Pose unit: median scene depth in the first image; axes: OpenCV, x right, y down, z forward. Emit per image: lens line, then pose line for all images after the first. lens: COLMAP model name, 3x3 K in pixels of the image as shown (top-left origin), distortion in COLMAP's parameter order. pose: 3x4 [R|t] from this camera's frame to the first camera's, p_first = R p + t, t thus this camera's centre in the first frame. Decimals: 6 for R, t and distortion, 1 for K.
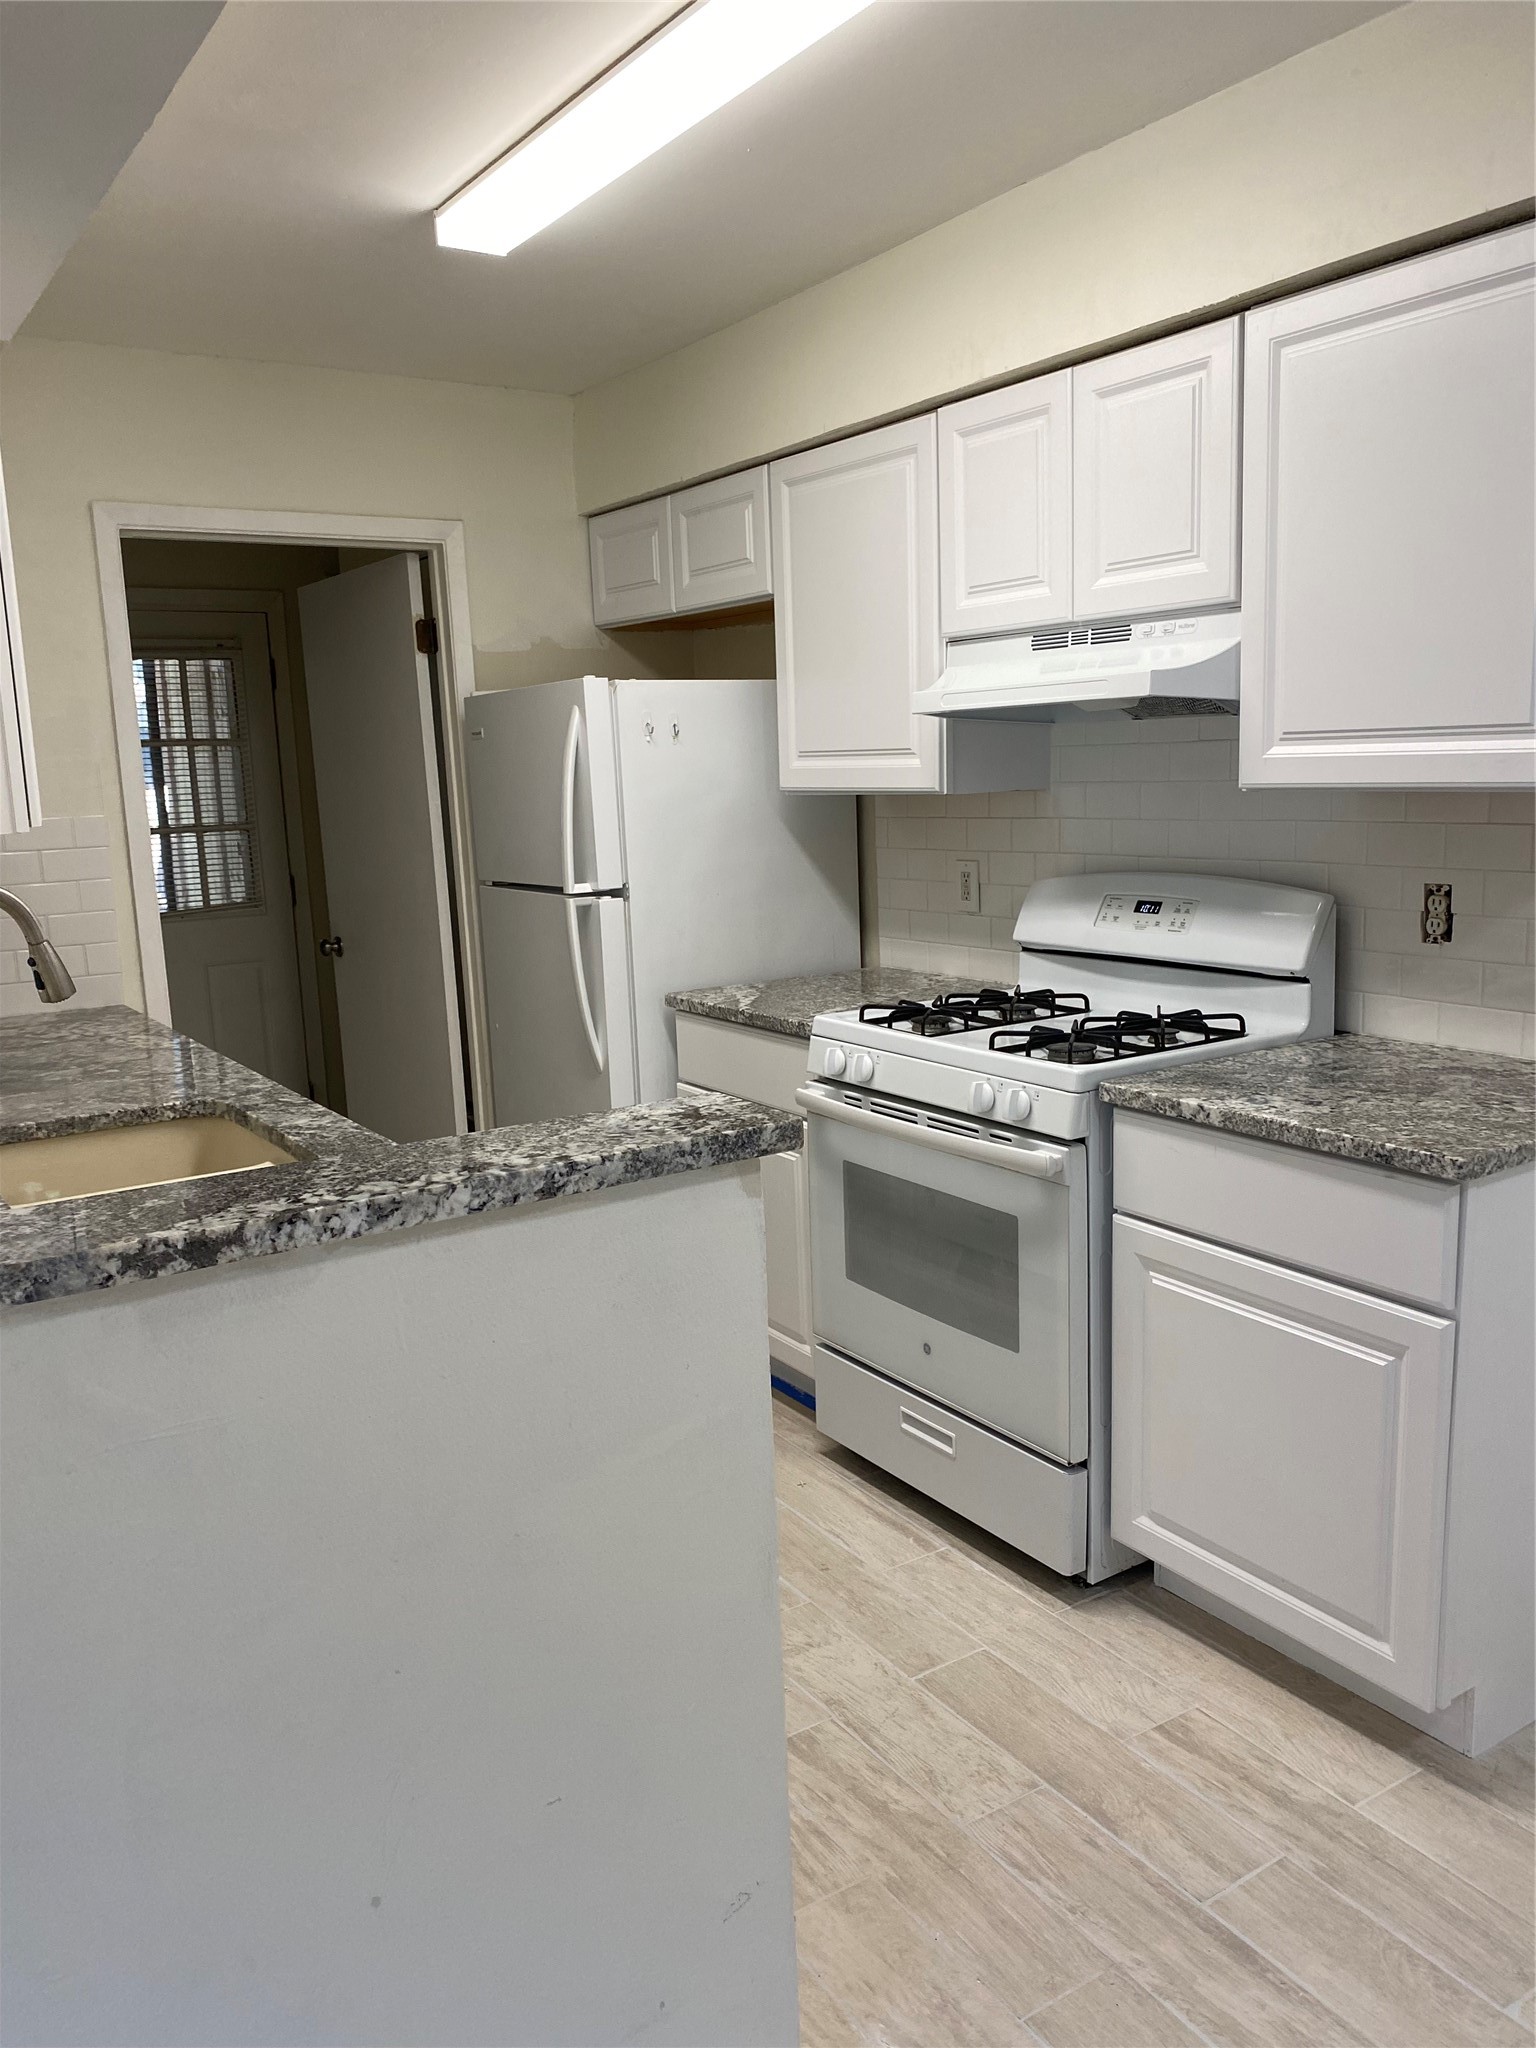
lens RADIAL K [[1566.1, 0, 768.0], [0, 1566.1, 1024.0], [0, 0, 1]] dist [0.077850, -0.090741]
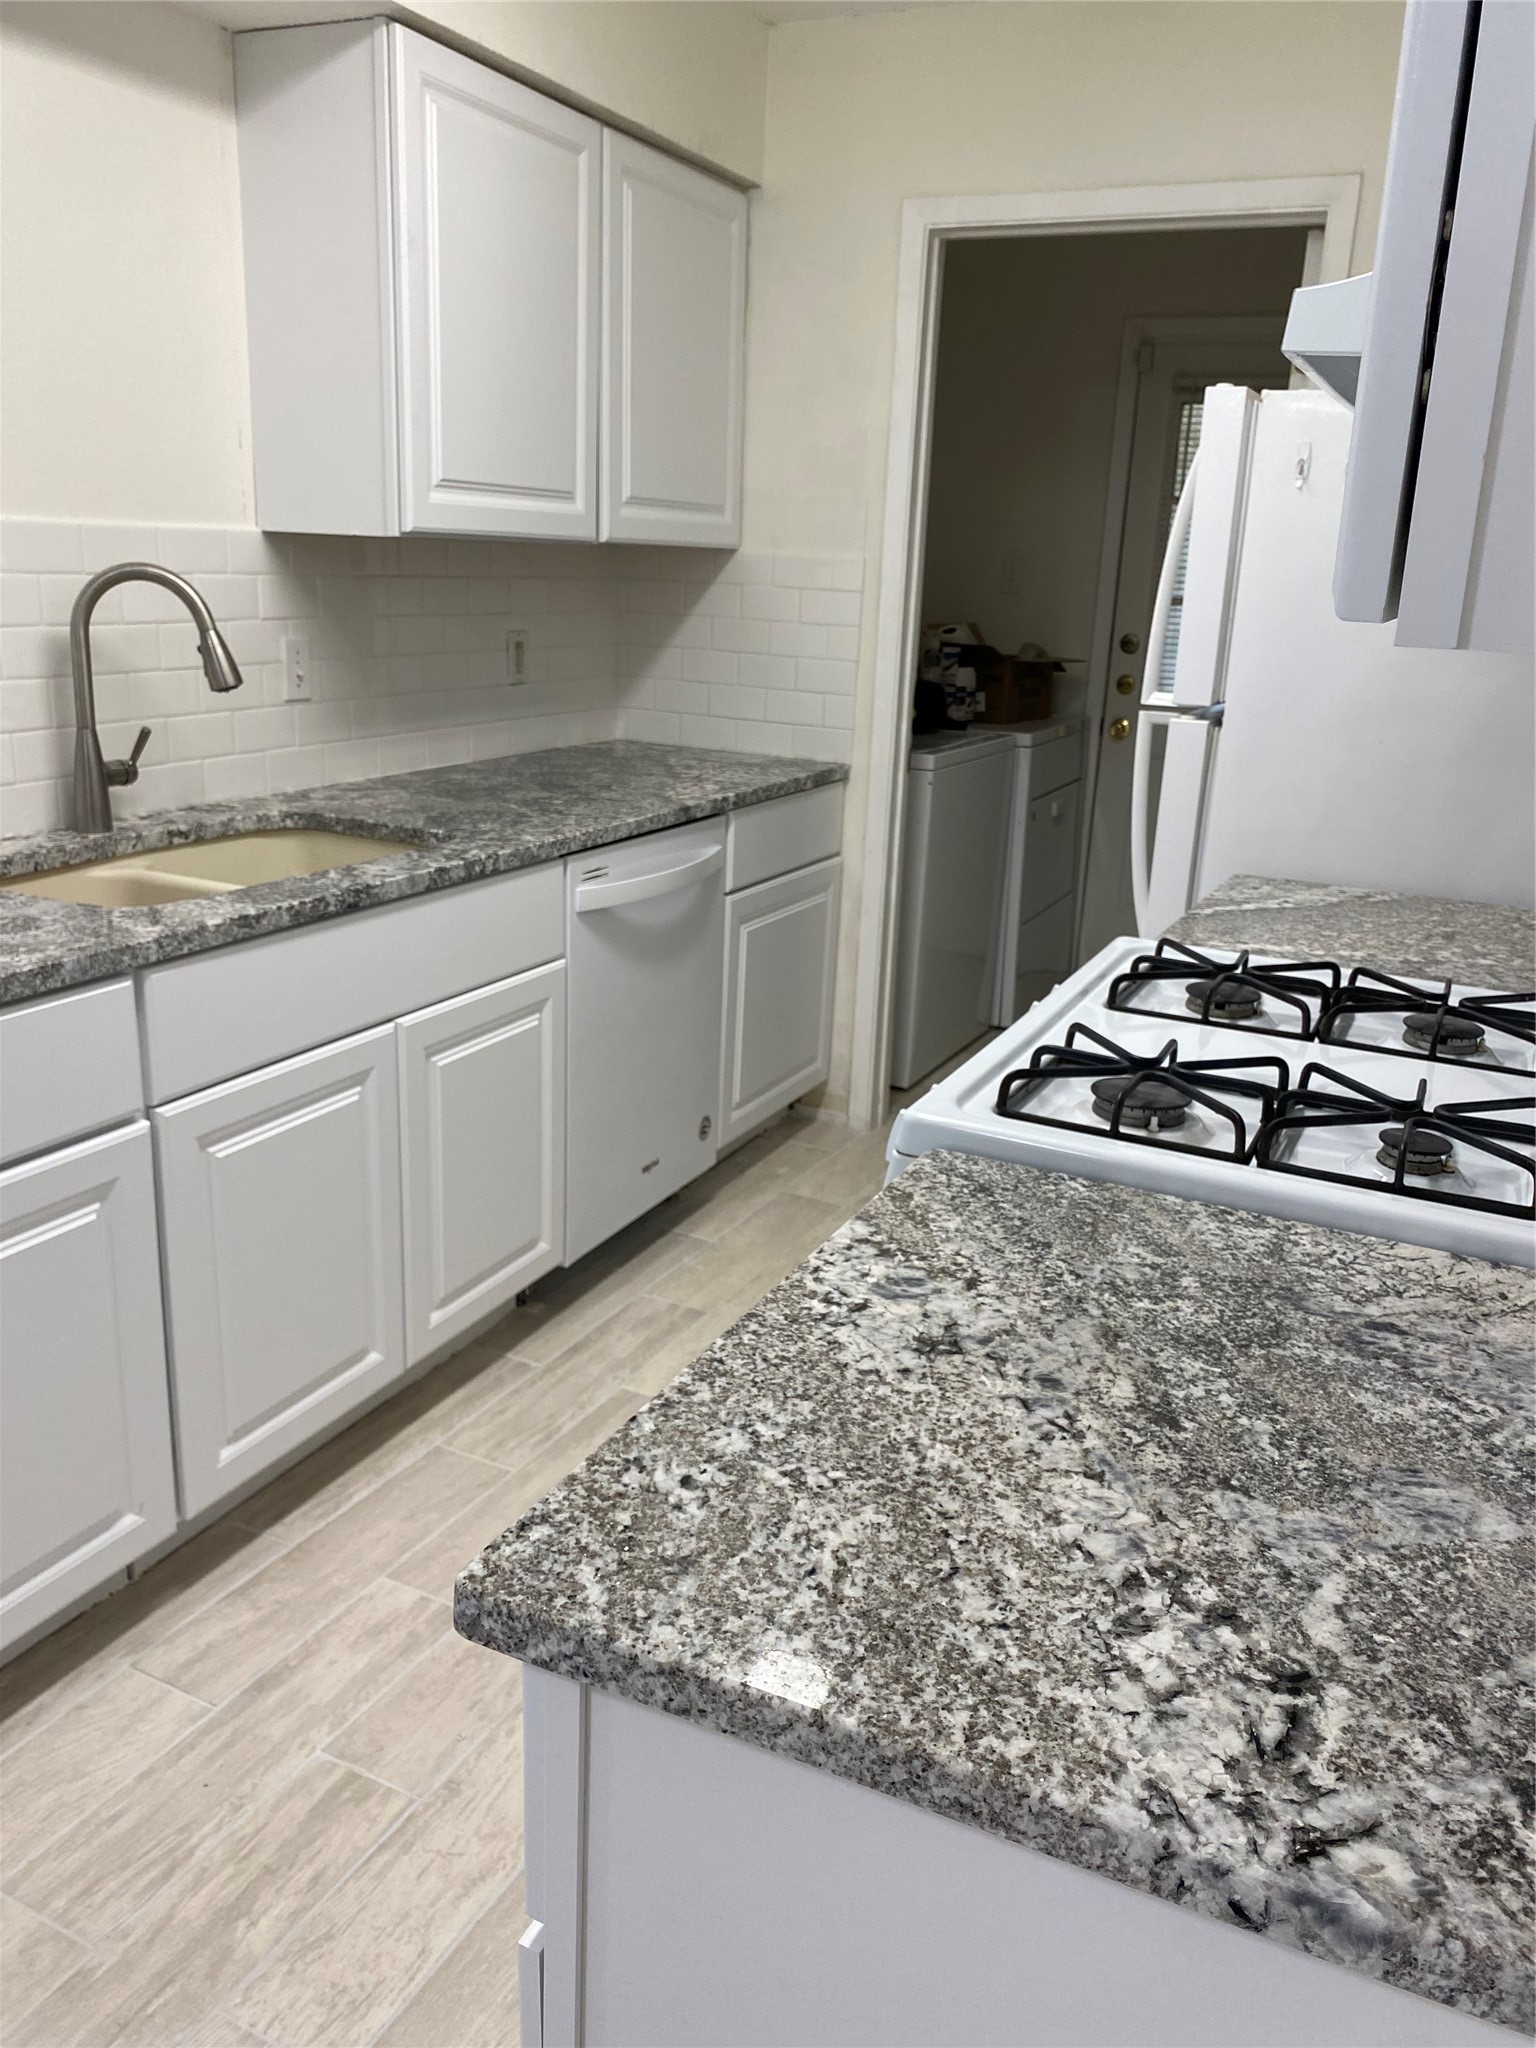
lens RADIAL K [[1575.8, 0, 779.1], [0, 1575.8, 1027.4], [0, 0, 1]] dist [0.009982, -0.001951]
pose [[0.519506, 0.304604, -0.798329, 0.520016], [-0.202822, 0.951558, 0.231084, -0.097205], [0.830046, 0.041869, 0.556121, 0.606193]]
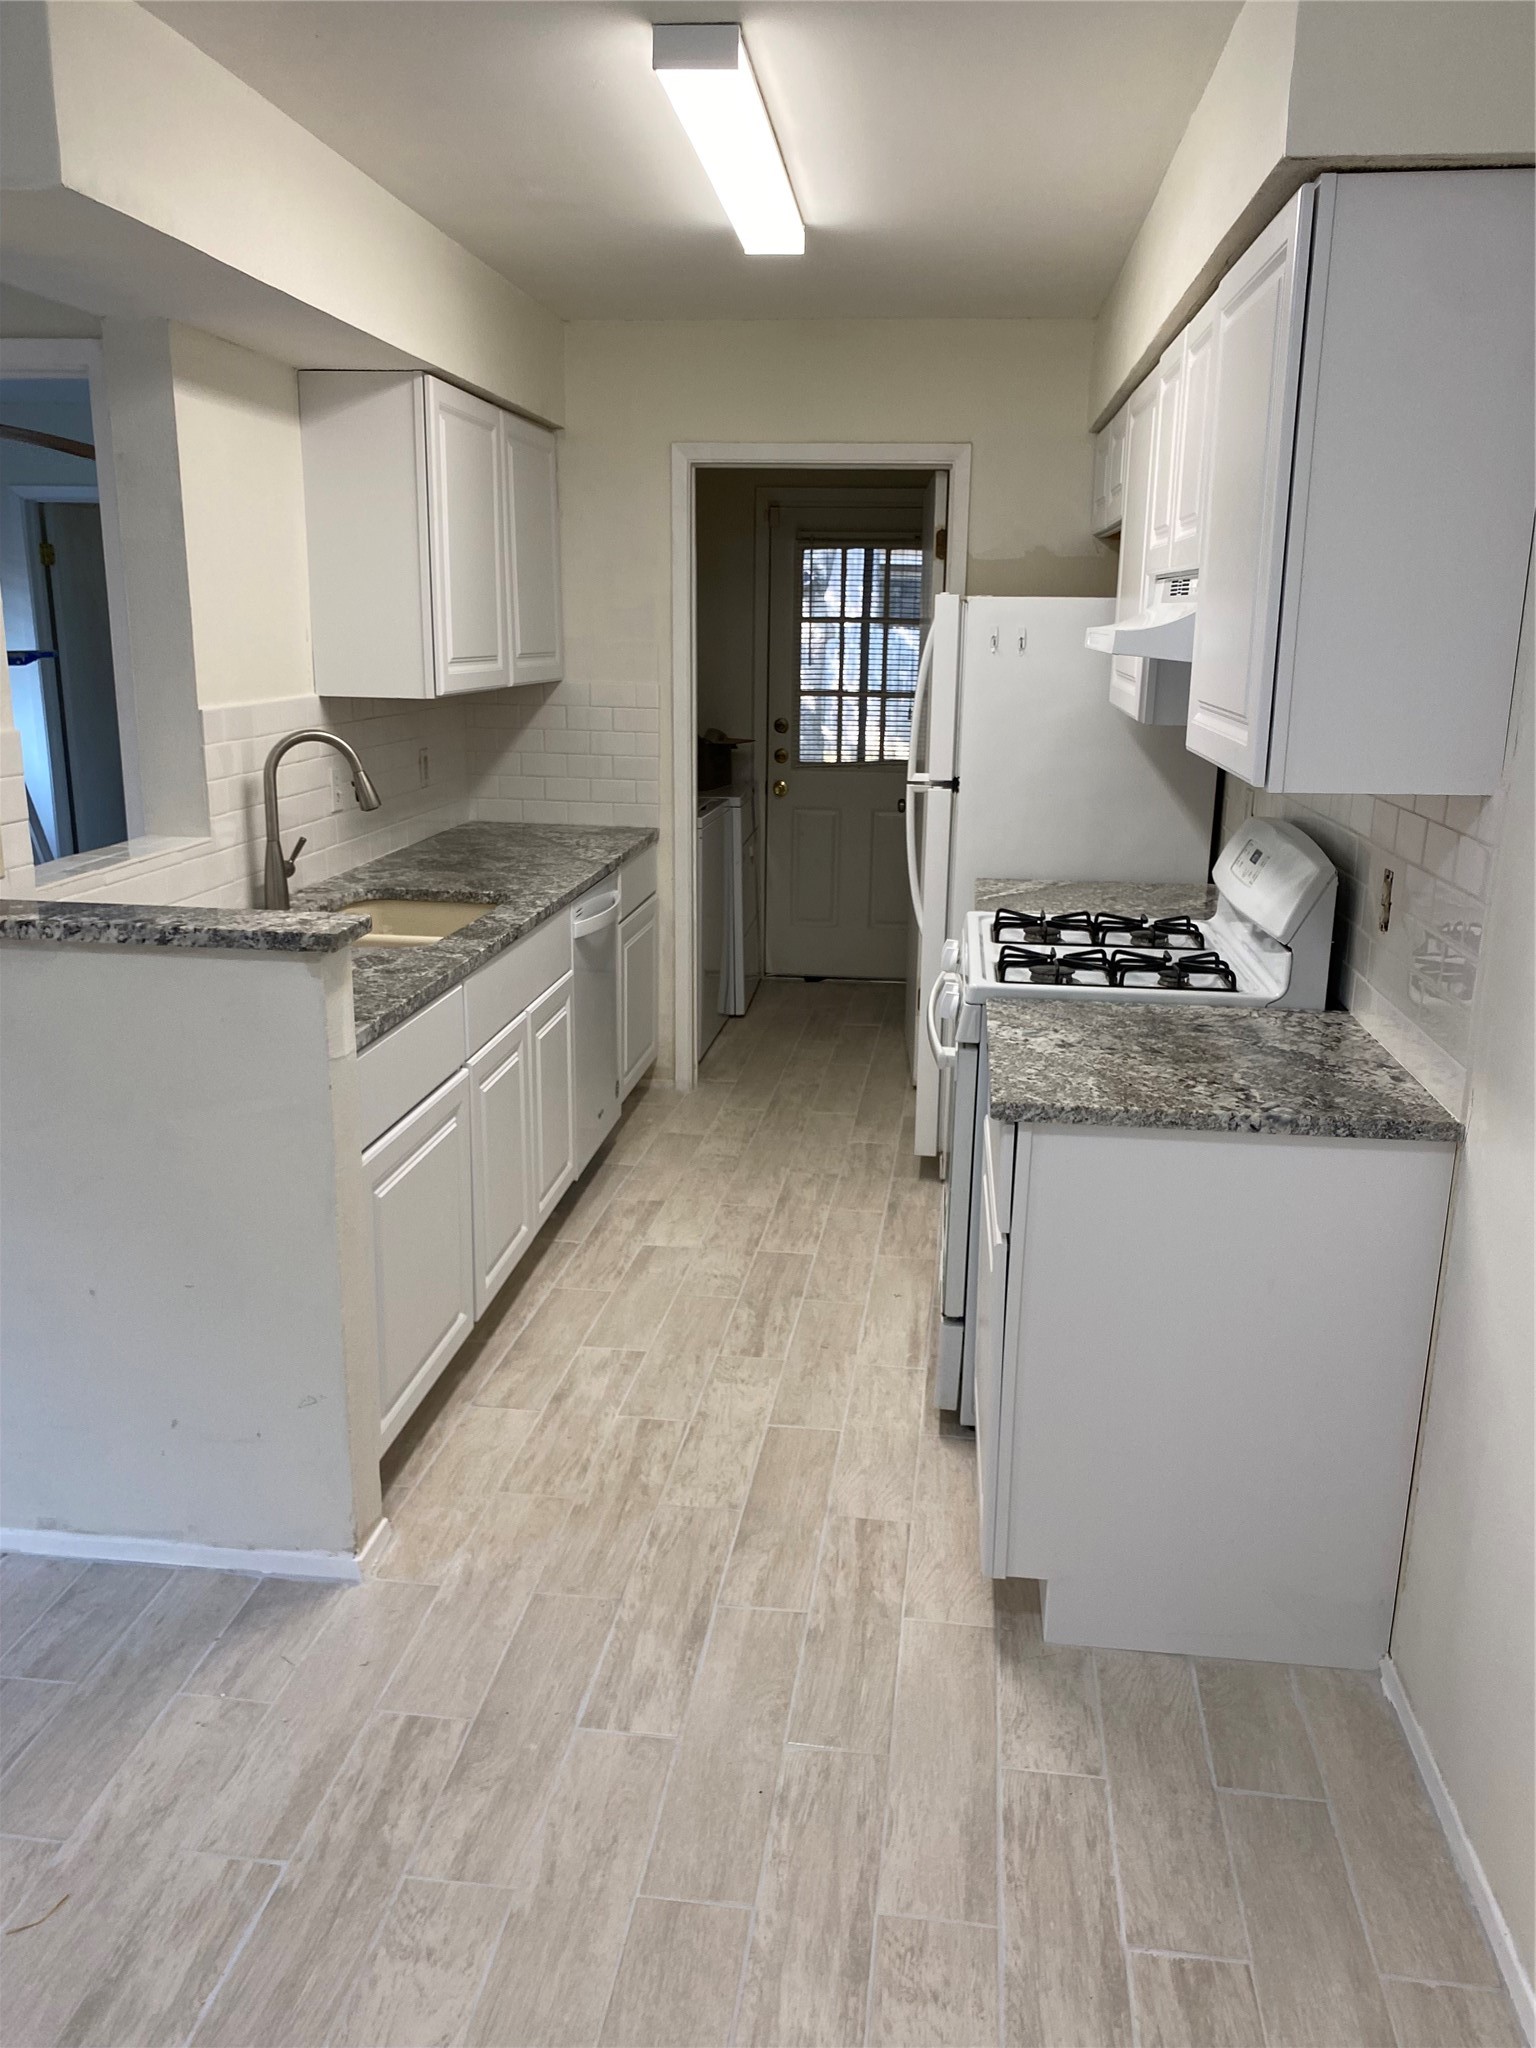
lens RADIAL K [[1566.1, 0, 768.0], [0, 1566.1, 1024.0], [0, 0, 1]] dist [0.077850, -0.090741]
pose [[0.766086, 0.206406, -0.608695, 0.701621], [-0.148734, 0.978258, 0.144531, -0.075897], [0.625293, -0.020190, 0.780129, 0.016805]]
